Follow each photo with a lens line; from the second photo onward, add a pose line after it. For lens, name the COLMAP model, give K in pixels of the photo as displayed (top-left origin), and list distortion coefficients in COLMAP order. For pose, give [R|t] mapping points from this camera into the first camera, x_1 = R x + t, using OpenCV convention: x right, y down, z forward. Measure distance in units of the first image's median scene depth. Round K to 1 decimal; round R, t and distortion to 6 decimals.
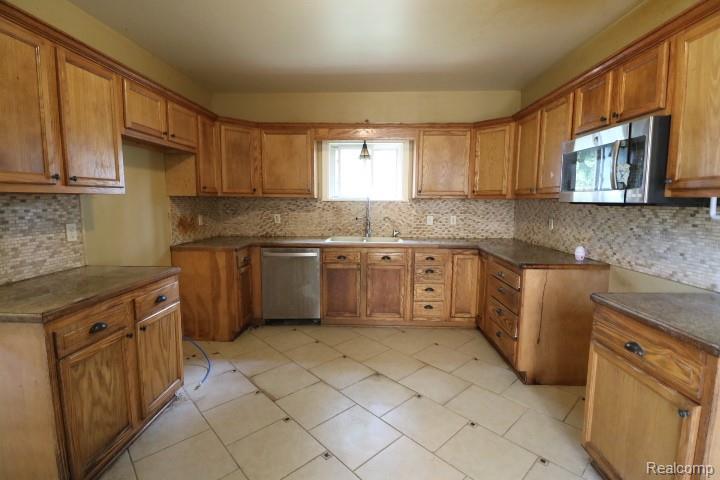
lens RADIAL K [[331.8, 0, 361.0], [0, 331.8, 236.5], [0, 0, 1]] dist [-0.001723, -0.011462]
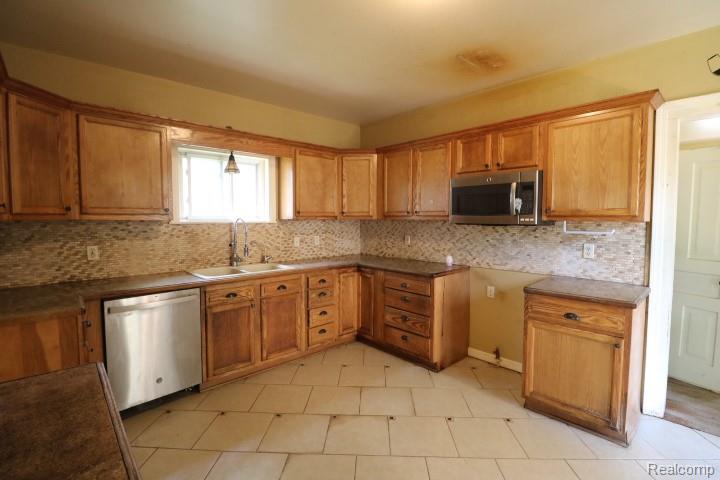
lens RADIAL K [[331.8, 0, 361.0], [0, 331.8, 236.5], [0, 0, 1]] dist [-0.001723, -0.011462]
pose [[0.712357, -0.045985, 0.700309, -0.384059], [0.079819, 0.996685, -0.015745, -0.039502], [-0.697264, 0.067114, 0.713666, 0.210308]]
